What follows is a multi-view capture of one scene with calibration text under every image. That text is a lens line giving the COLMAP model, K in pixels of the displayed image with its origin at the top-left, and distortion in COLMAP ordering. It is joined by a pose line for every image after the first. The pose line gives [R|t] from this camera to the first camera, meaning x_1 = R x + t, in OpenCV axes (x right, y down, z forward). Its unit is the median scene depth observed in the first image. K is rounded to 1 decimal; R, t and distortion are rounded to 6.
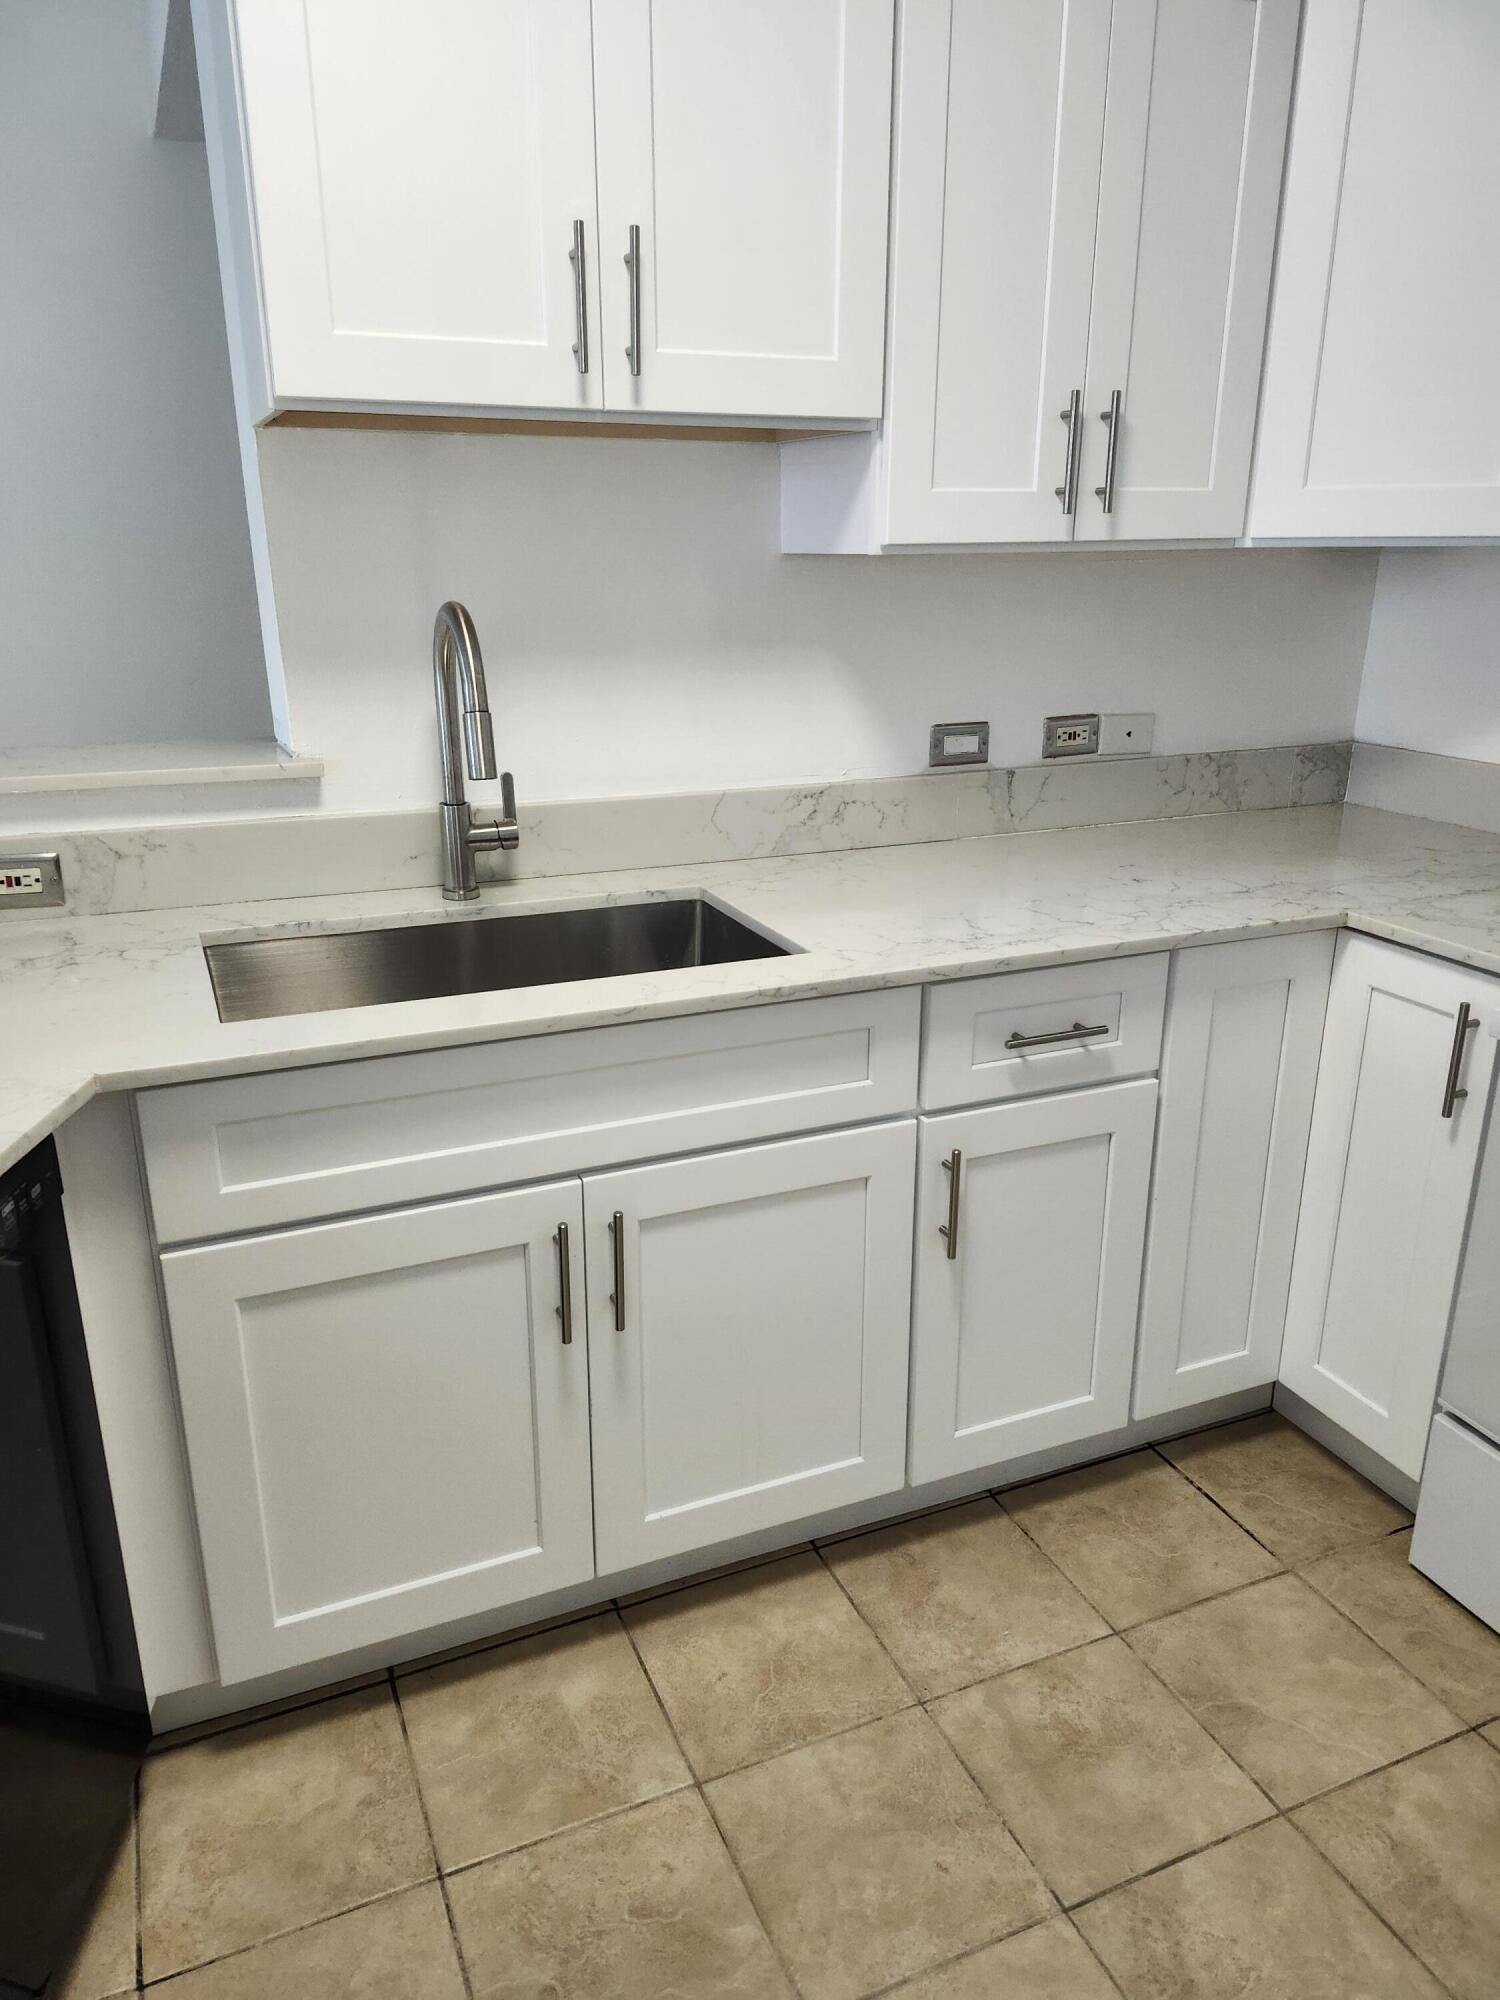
lens RADIAL K [[1388.9, 0, 745.8], [0, 1388.9, 1012.1], [0, 0, 1]] dist [0.104019, -0.108811]
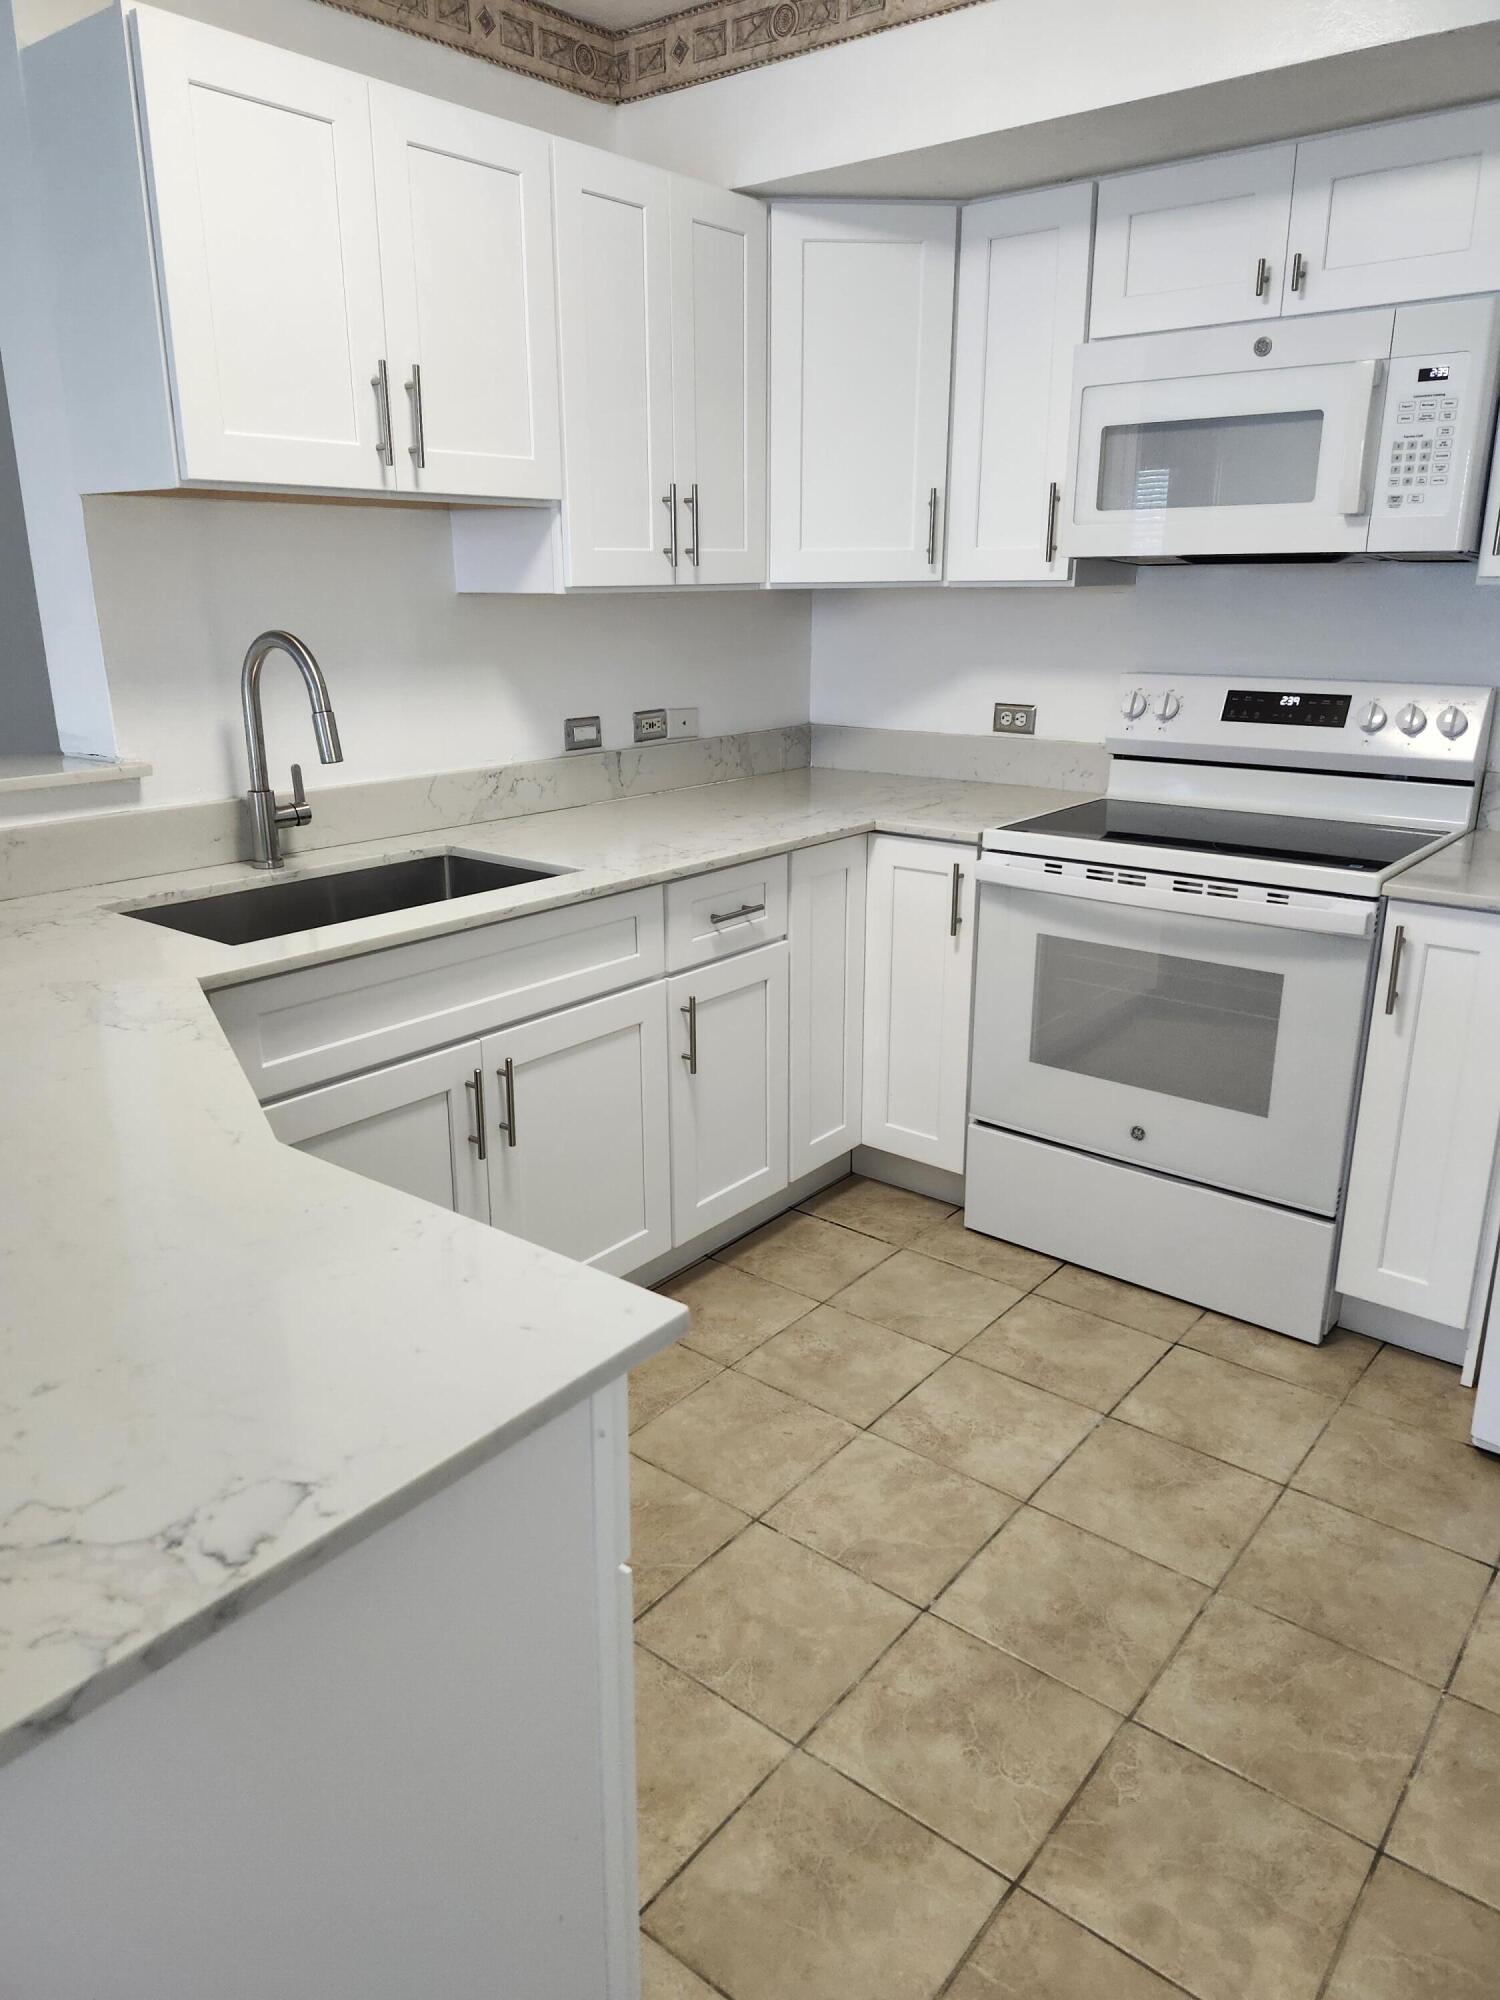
lens RADIAL K [[1376.0, 0, 726.9], [0, 1376.0, 995.2], [0, 0, 1]] dist [0.123610, -0.163324]
pose [[0.888710, -0.135972, 0.437842, -0.422785], [0.151652, 0.988434, -0.000858, 0.098571], [-0.432661, 0.067162, 0.899051, -0.298455]]
